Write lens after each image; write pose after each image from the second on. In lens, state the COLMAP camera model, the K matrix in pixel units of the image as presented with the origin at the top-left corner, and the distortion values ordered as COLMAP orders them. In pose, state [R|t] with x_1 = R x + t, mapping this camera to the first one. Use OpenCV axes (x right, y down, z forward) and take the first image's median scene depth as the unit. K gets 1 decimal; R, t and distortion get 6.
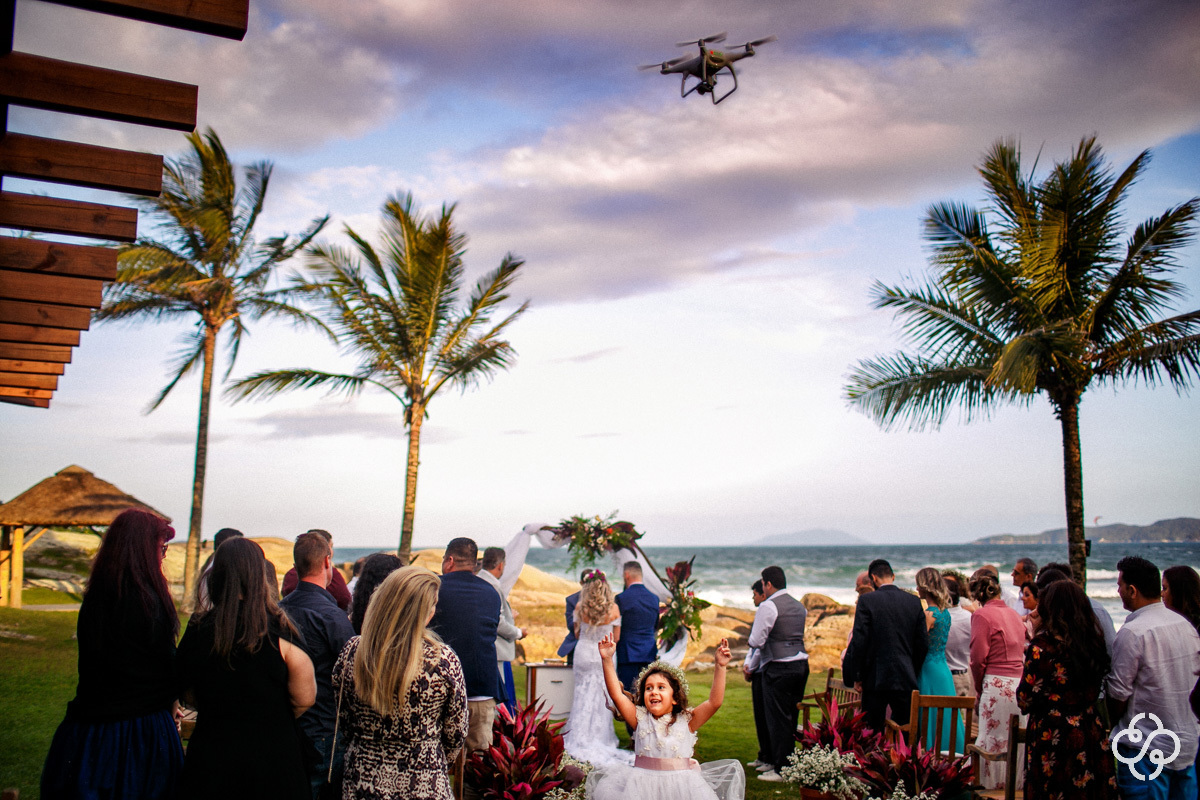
lens RADIAL K [[1197.6, 0, 594.6], [0, 1197.6, 405.6], [0, 0, 1]] dist [-0.043354, 0.000000]
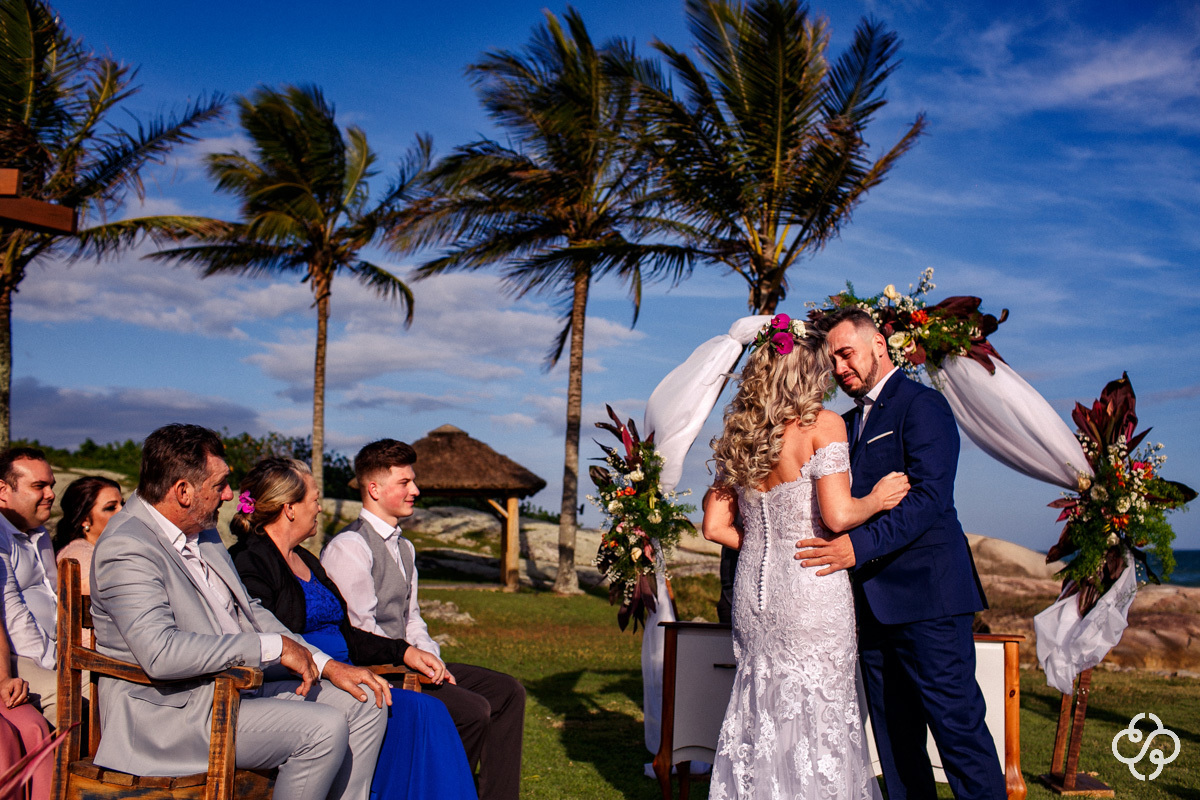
lens RADIAL K [[1305.1, 0, 590.9], [0, 1305.1, 398.5], [0, 0, 1]] dist [-0.018196, 0.000000]
pose [[0.926678, -0.047831, -0.372801, 0.055476], [0.052288, 0.998630, 0.001848, 0.093584], [0.372202, -0.021206, 0.927909, 0.393188]]
